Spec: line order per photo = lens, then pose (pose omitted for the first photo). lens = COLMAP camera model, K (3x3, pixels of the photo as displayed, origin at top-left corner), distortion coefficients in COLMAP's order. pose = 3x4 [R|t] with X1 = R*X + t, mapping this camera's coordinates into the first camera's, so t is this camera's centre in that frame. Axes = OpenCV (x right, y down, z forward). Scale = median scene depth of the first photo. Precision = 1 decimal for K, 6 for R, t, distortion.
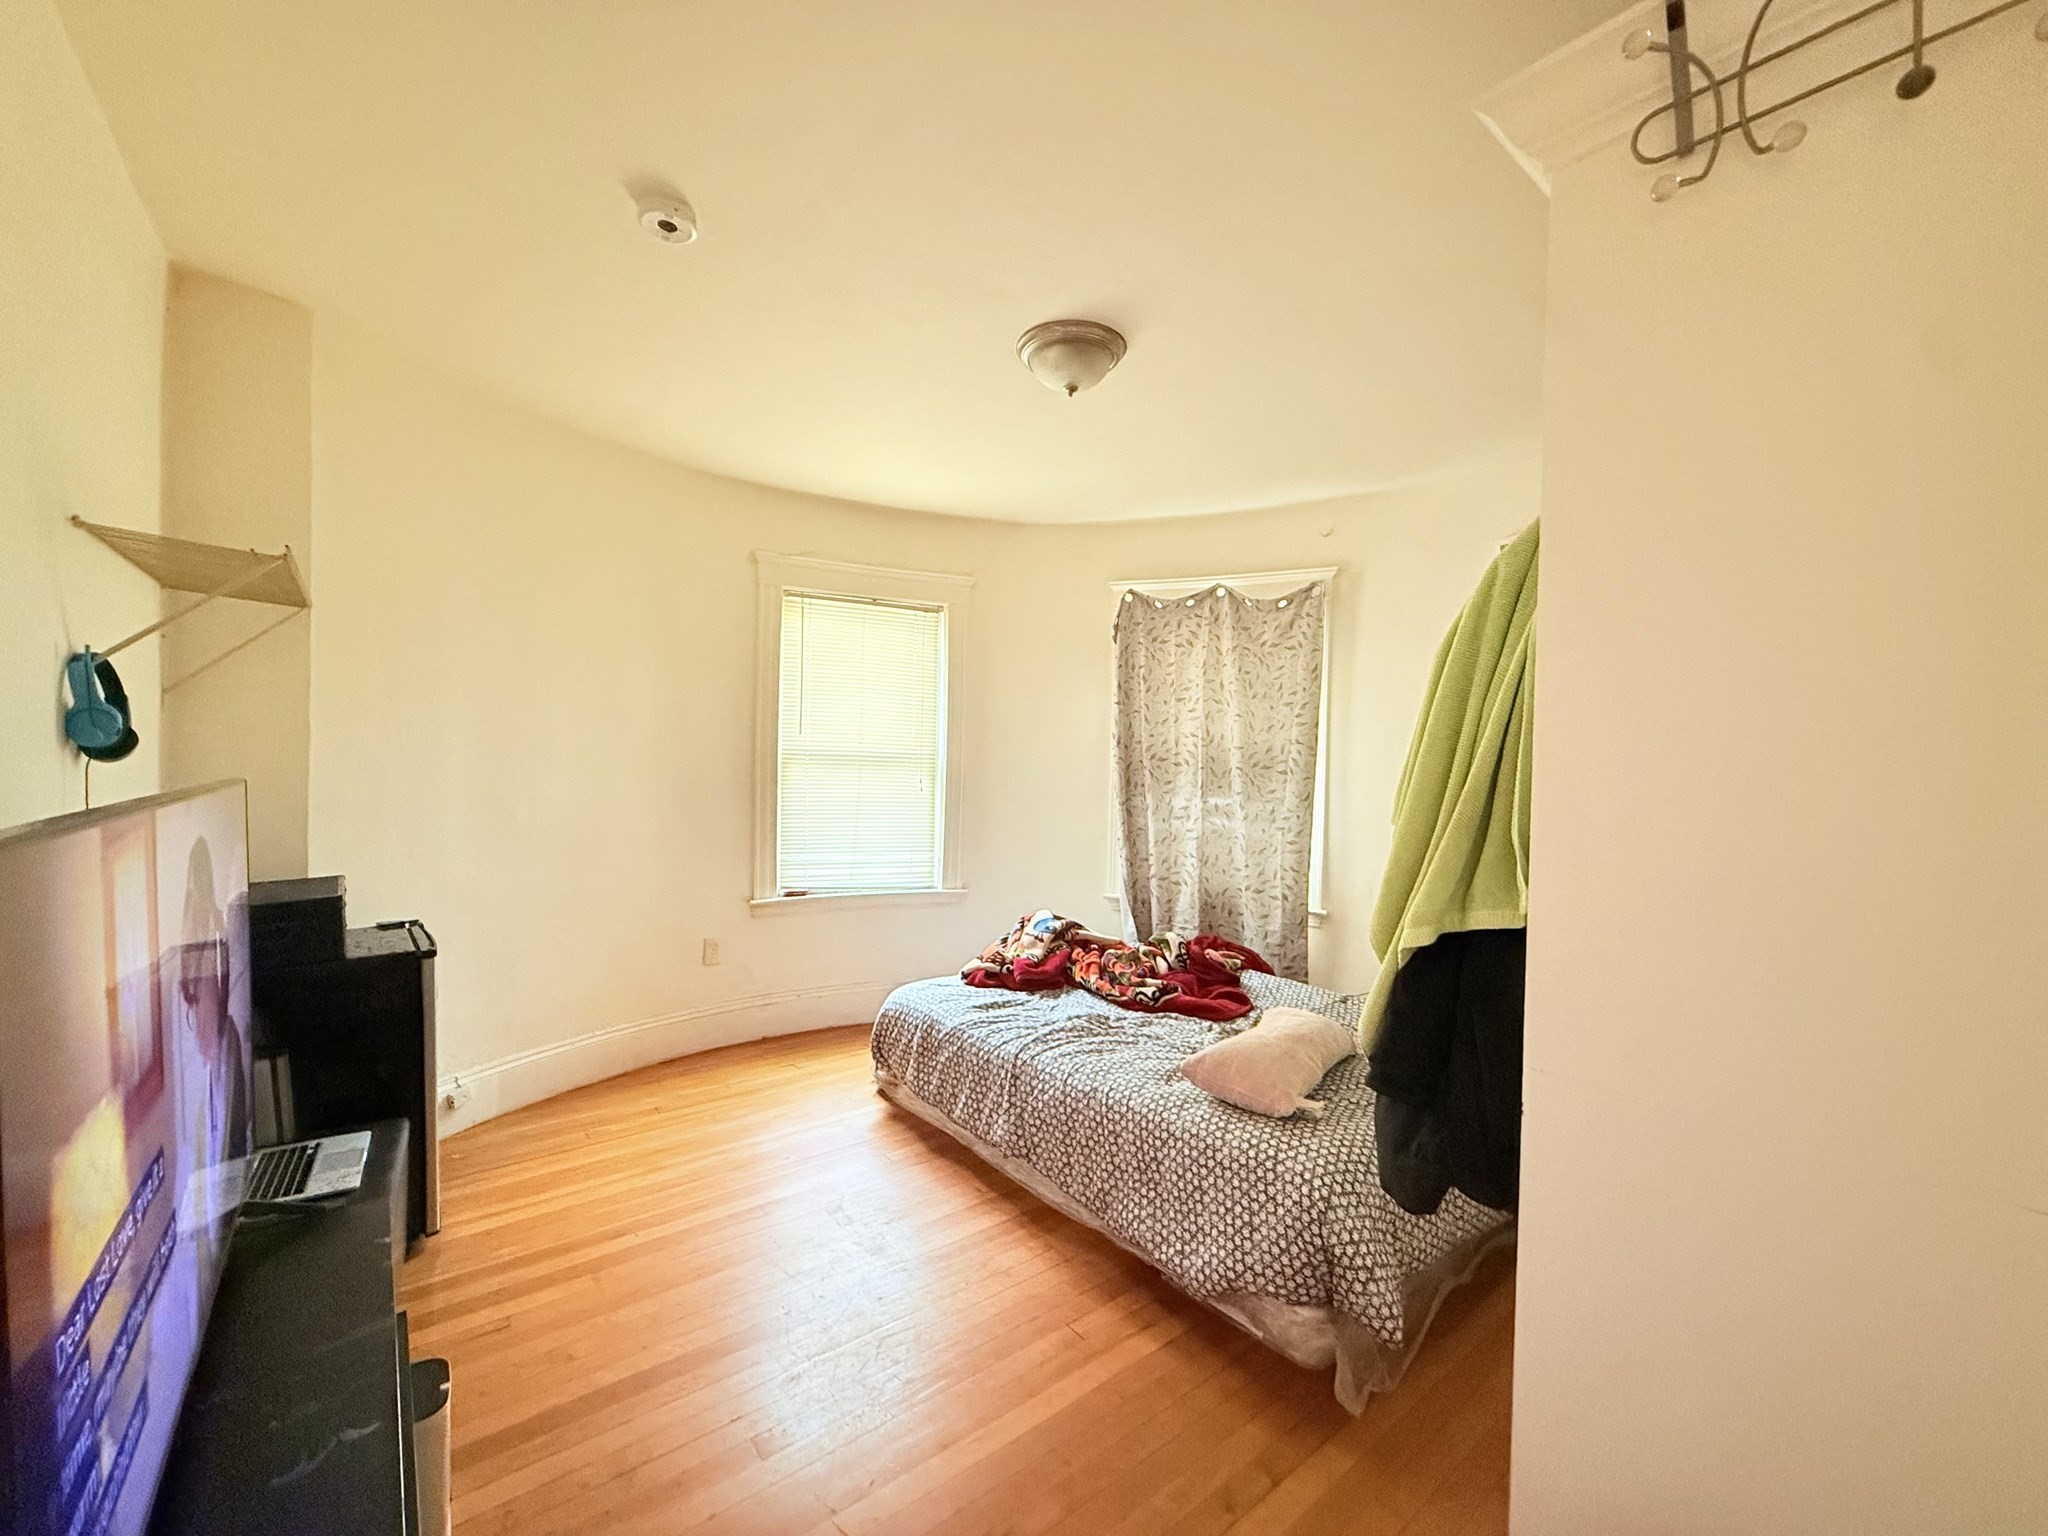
lens RADIAL K [[814.8, 0, 1017.8], [0, 814.8, 771.0], [0, 0, 1]] dist [0.000131, -0.000032]
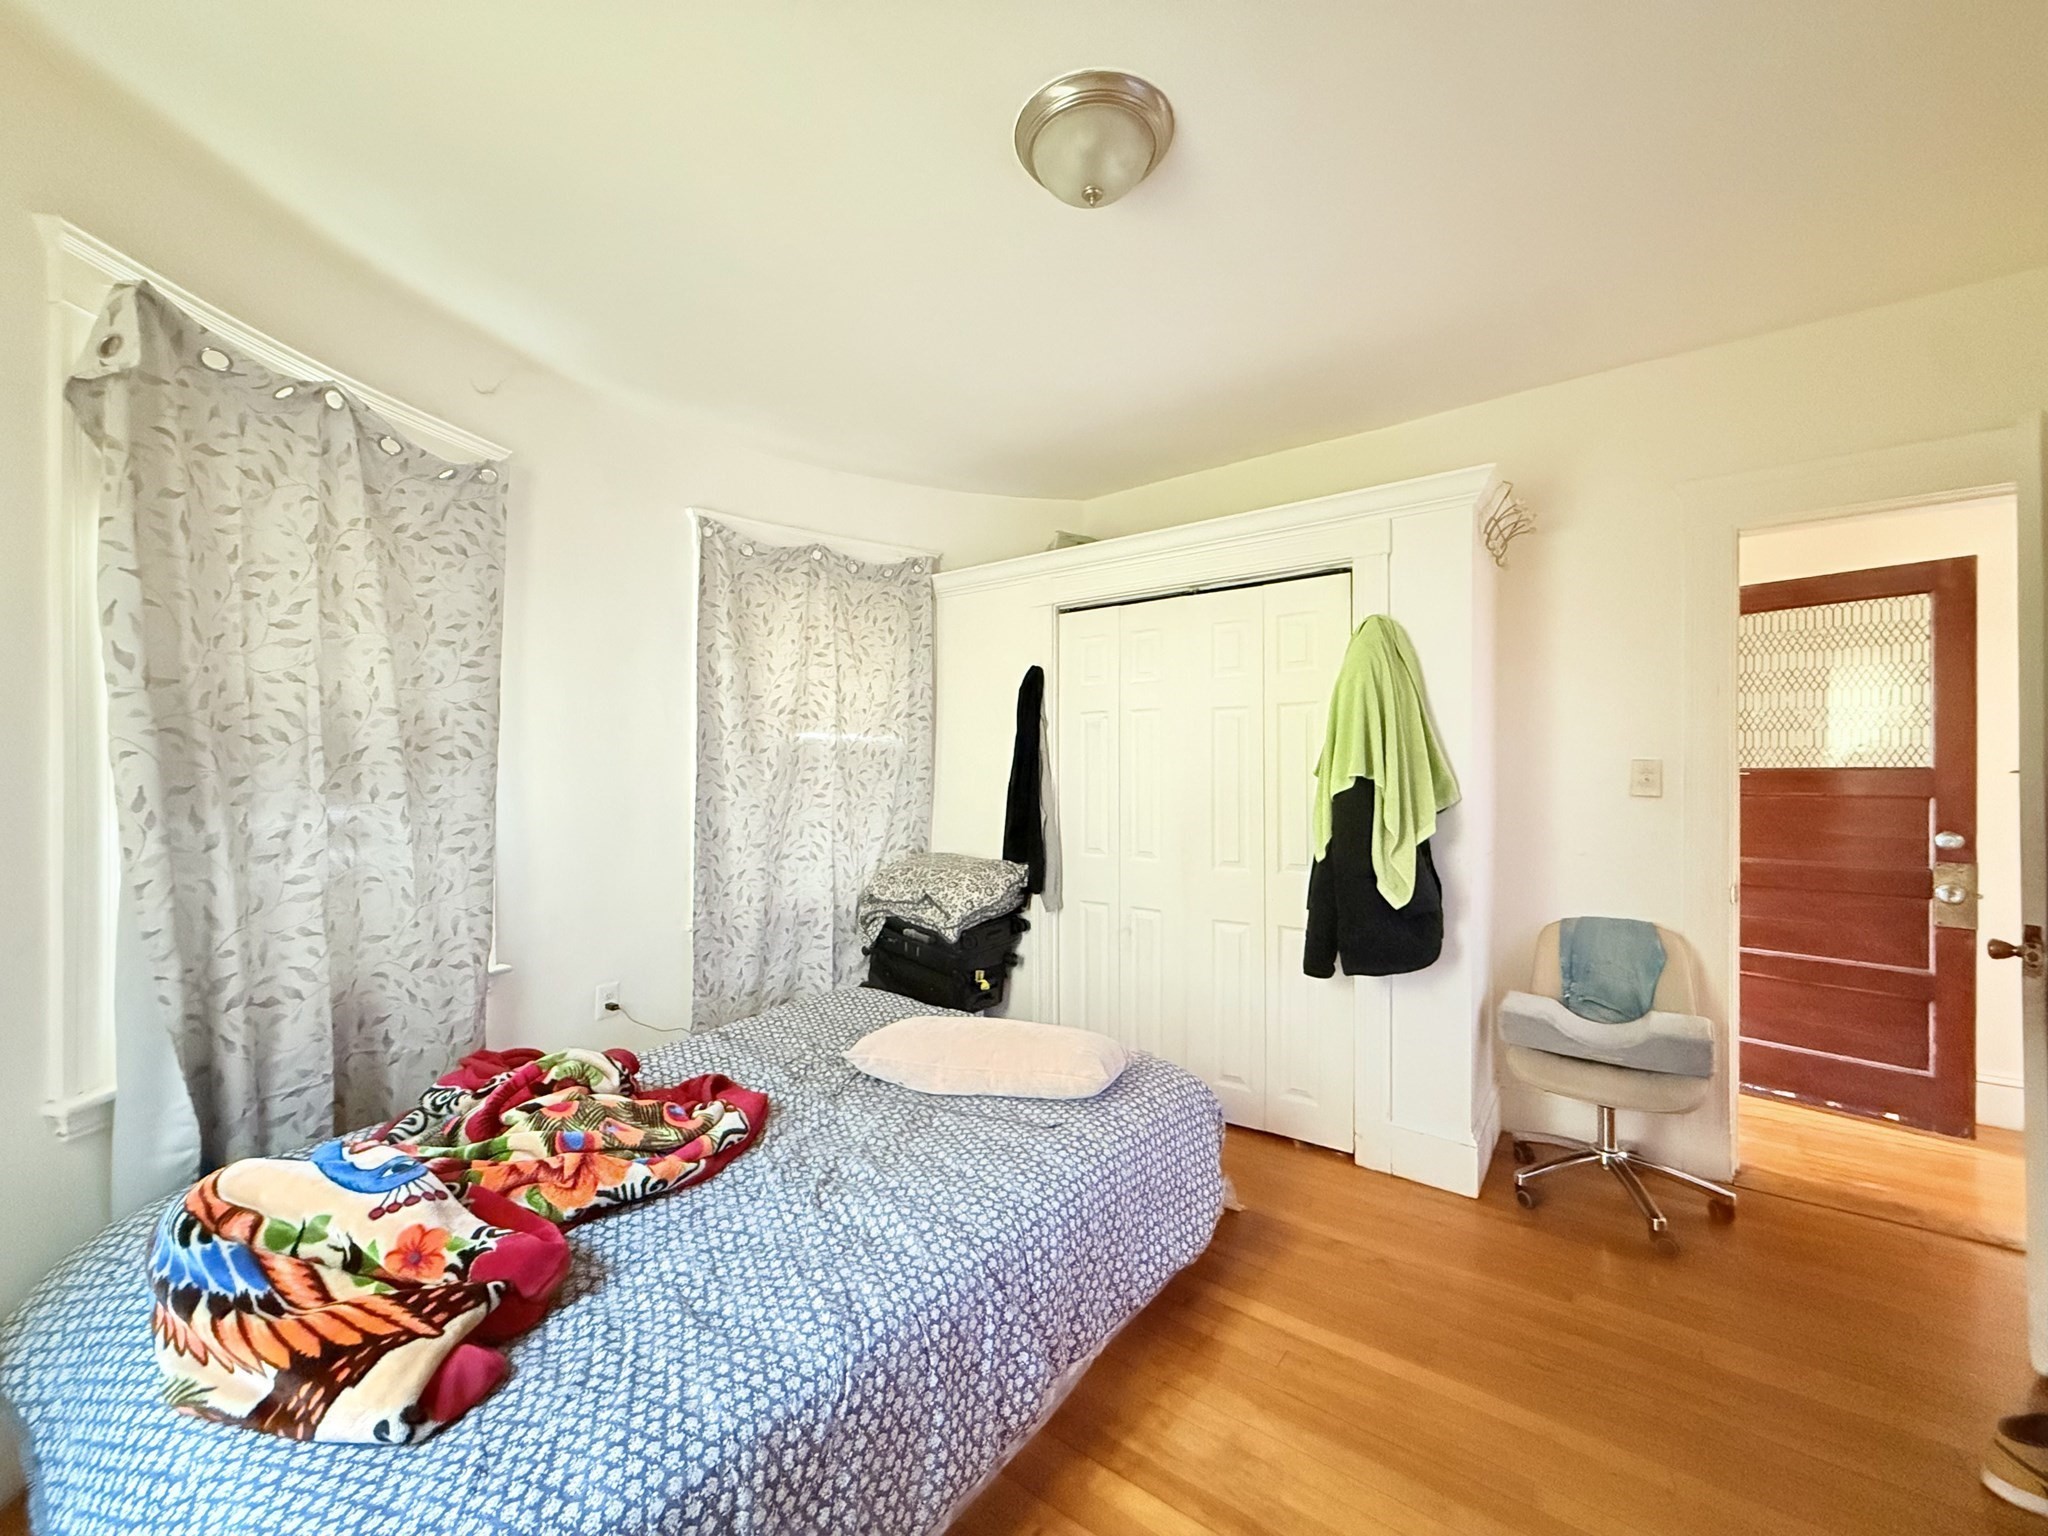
lens RADIAL K [[814.8, 0, 1017.8], [0, 814.8, 771.0], [0, 0, 1]] dist [0.000131, -0.000032]
pose [[-0.240428, -0.016410, 0.970528, -0.347963], [0.019405, 0.999576, 0.021709, 0.007545], [-0.970473, 0.024053, -0.240007, 0.715085]]
